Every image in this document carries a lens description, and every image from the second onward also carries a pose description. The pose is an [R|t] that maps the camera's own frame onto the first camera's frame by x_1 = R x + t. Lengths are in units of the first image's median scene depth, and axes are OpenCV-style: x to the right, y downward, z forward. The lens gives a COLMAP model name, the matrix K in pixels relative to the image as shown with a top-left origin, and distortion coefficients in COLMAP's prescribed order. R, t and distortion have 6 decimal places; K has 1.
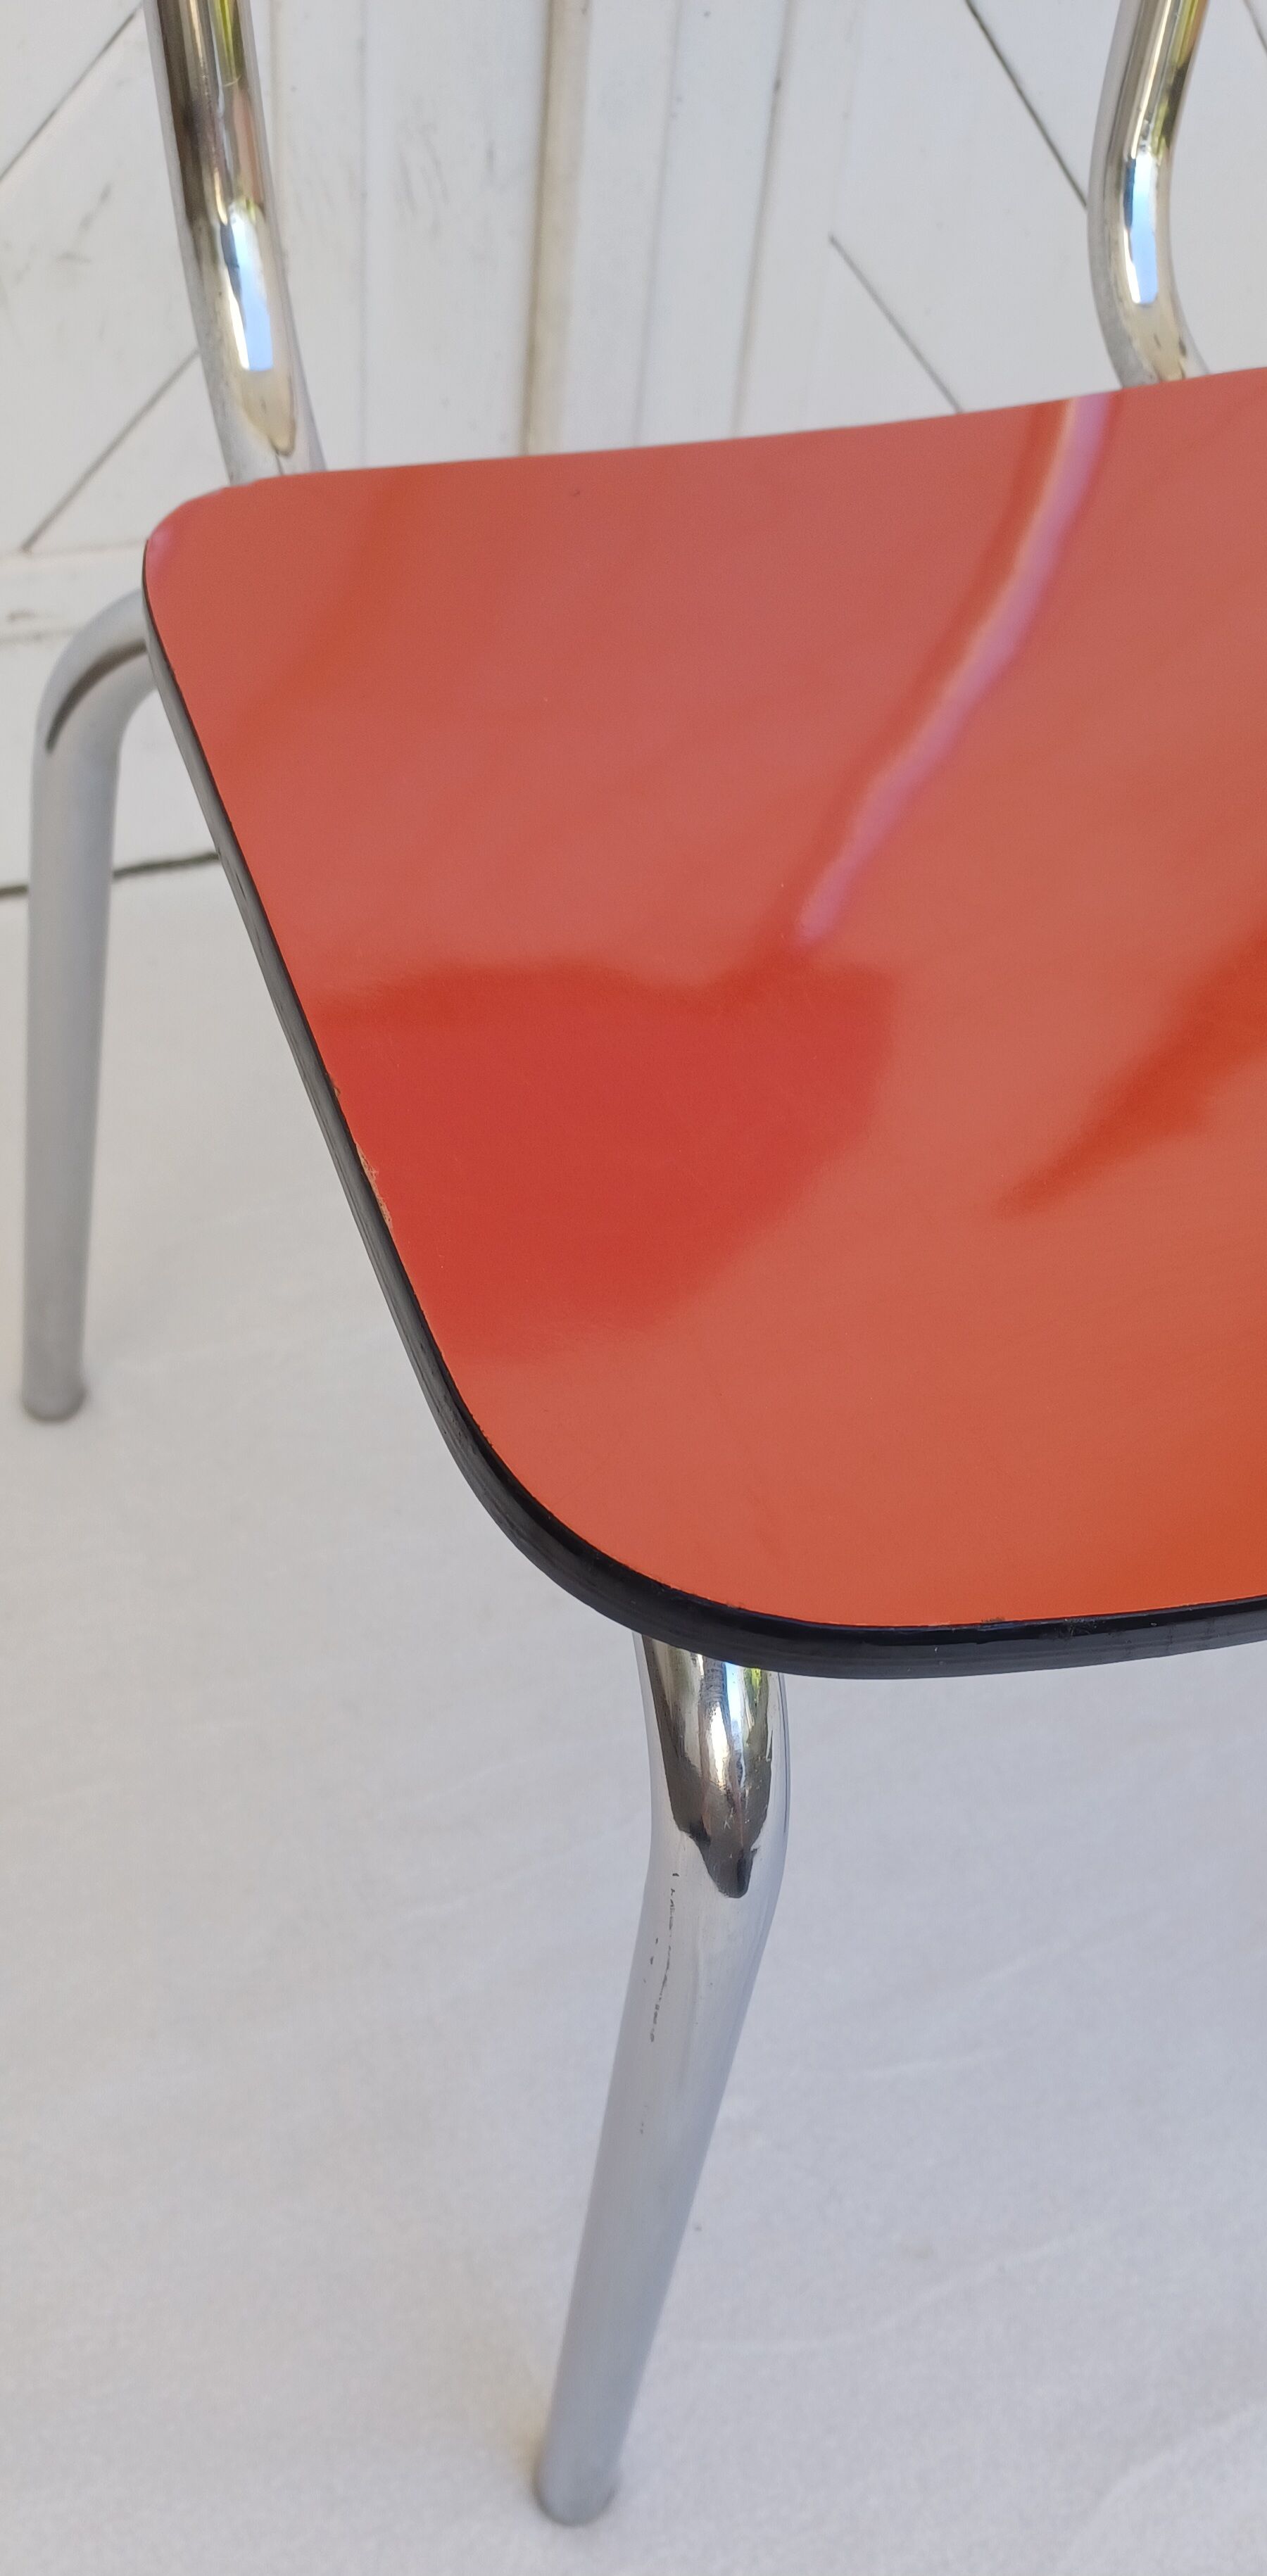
lens RADIAL K [[1949.3, 0, 633.5], [0, 1949.3, 1288.0], [0, 0, 1]] dist [-0.028404, 0.001344]
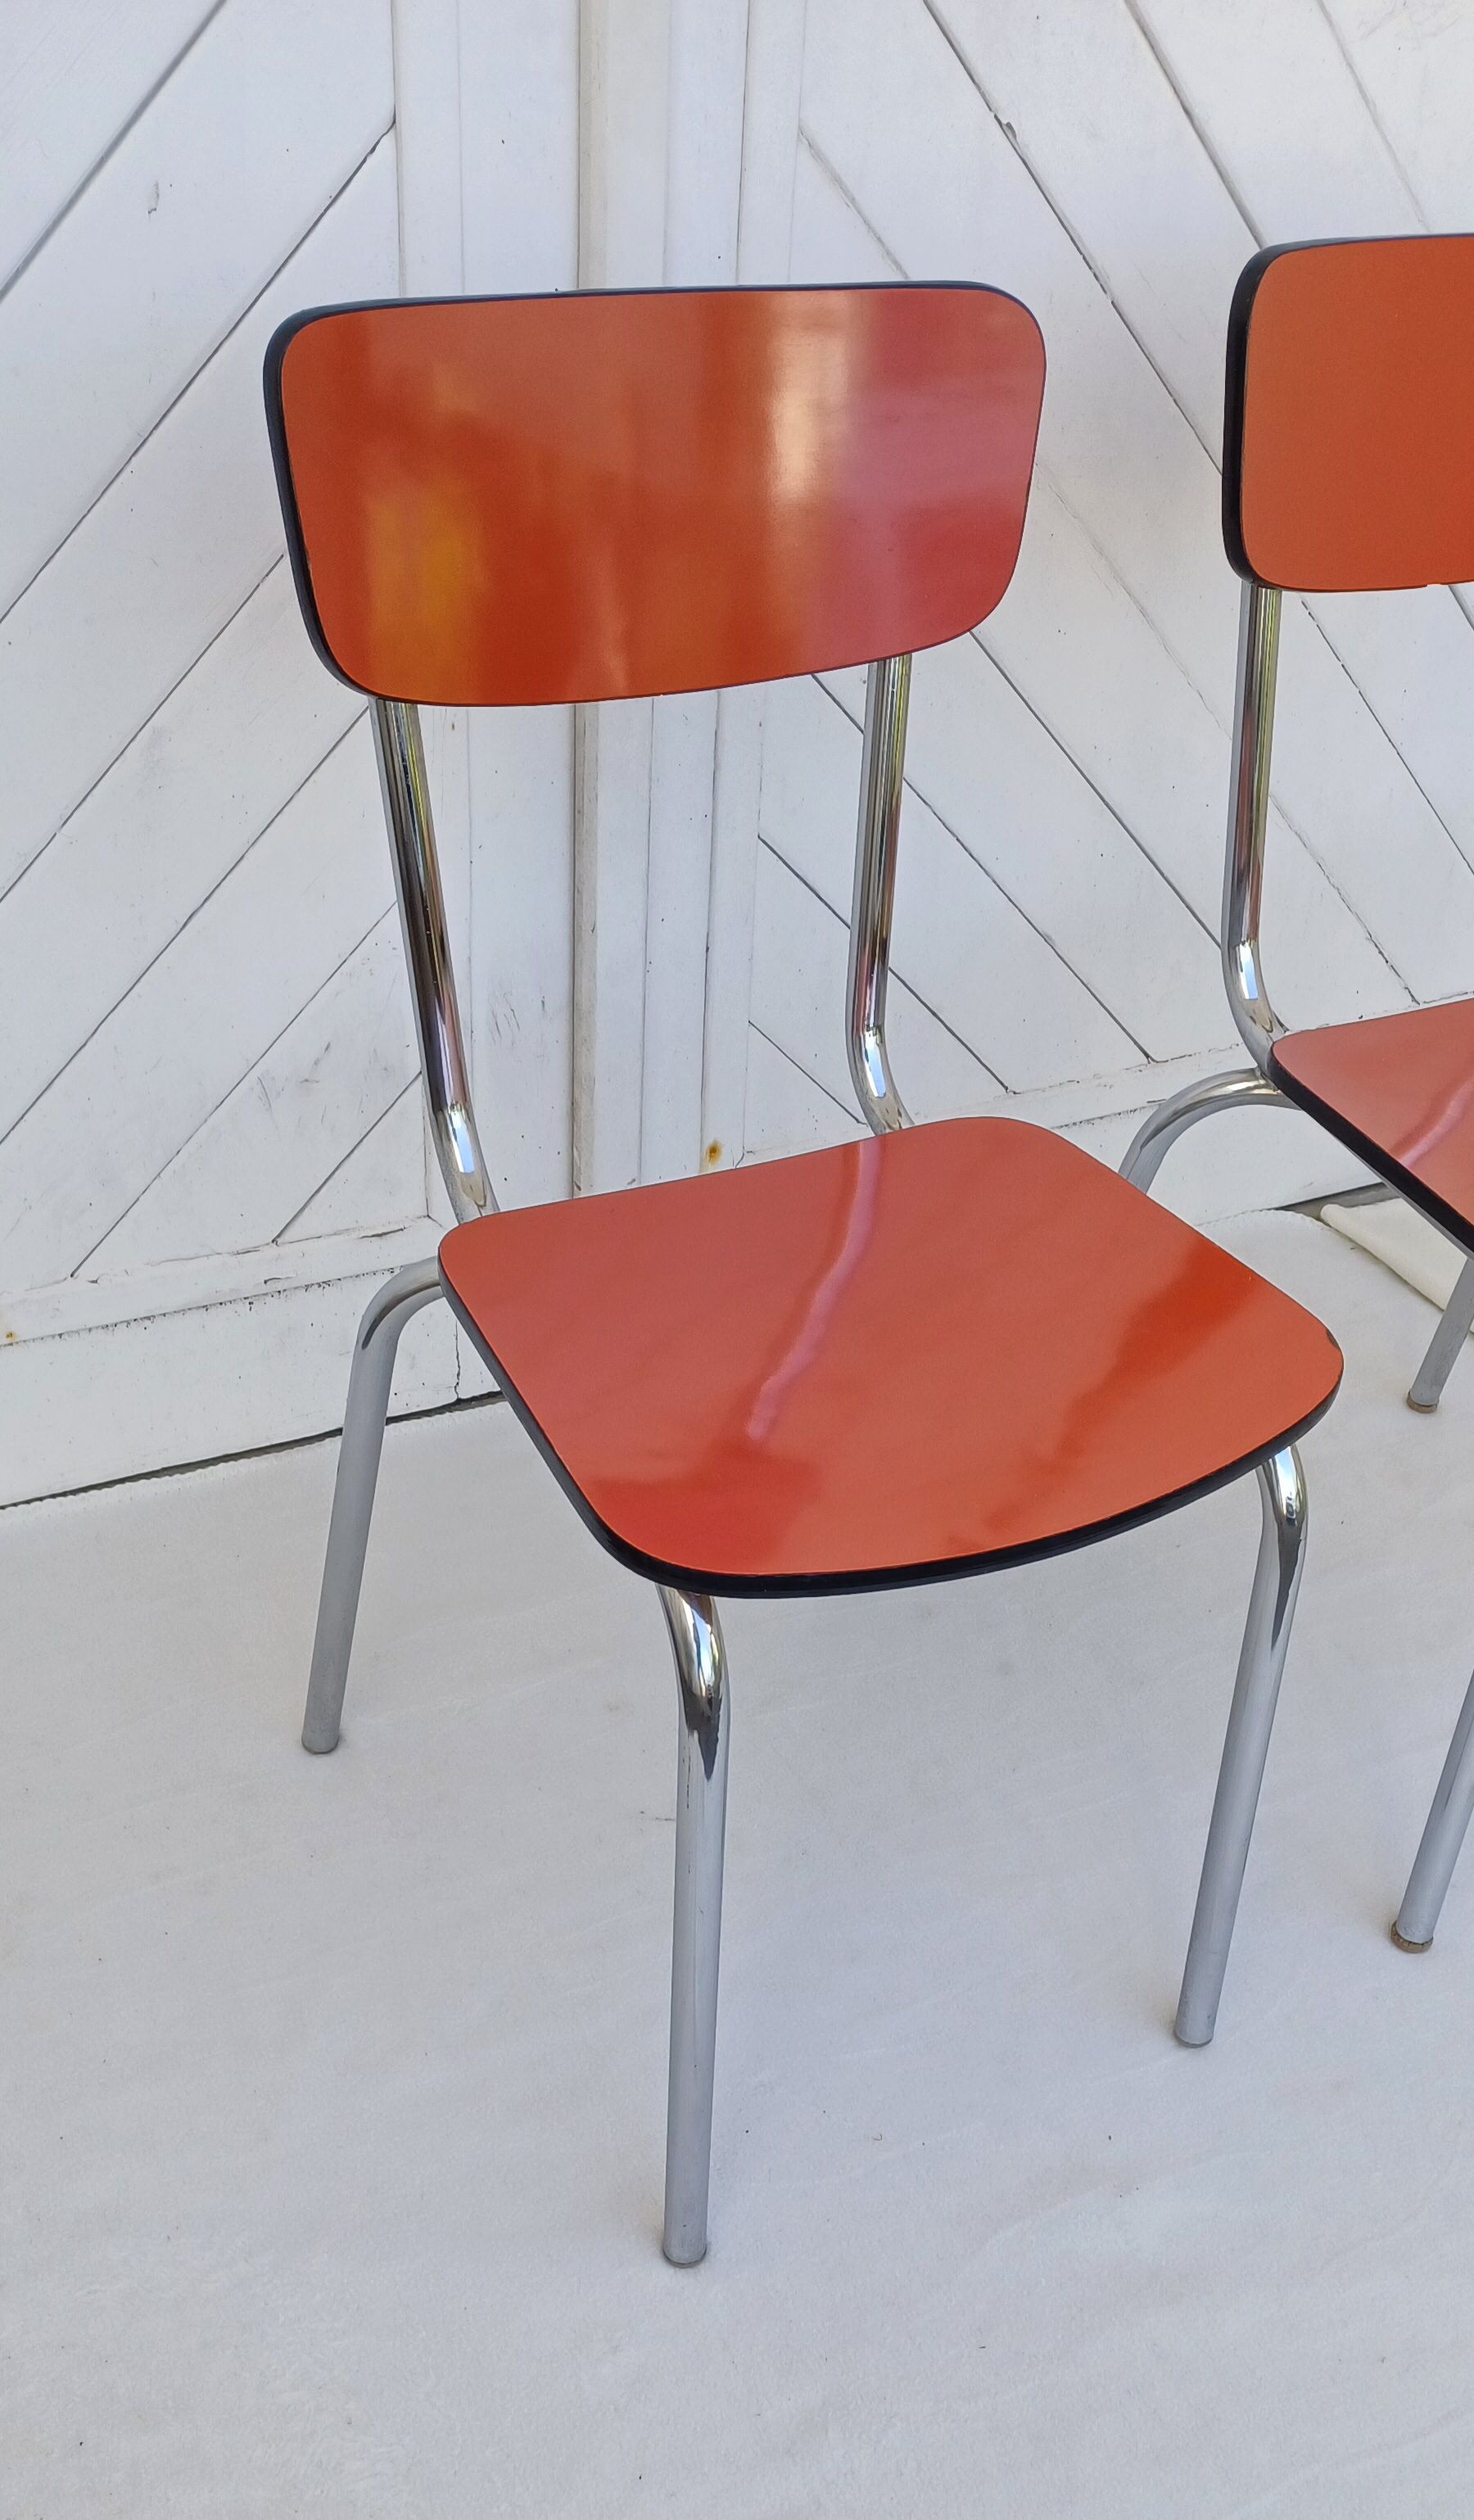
lens RADIAL K [[1805.1, 0, 737.0], [0, 1805.1, 1260.0], [0, 0, 1]] dist [0.006912, 0.002715]
pose [[0.995851, -0.078915, 0.045313, 0.010829], [0.089058, 0.947484, -0.307152, 0.211036], [-0.018694, 0.309913, 0.950581, -0.695665]]
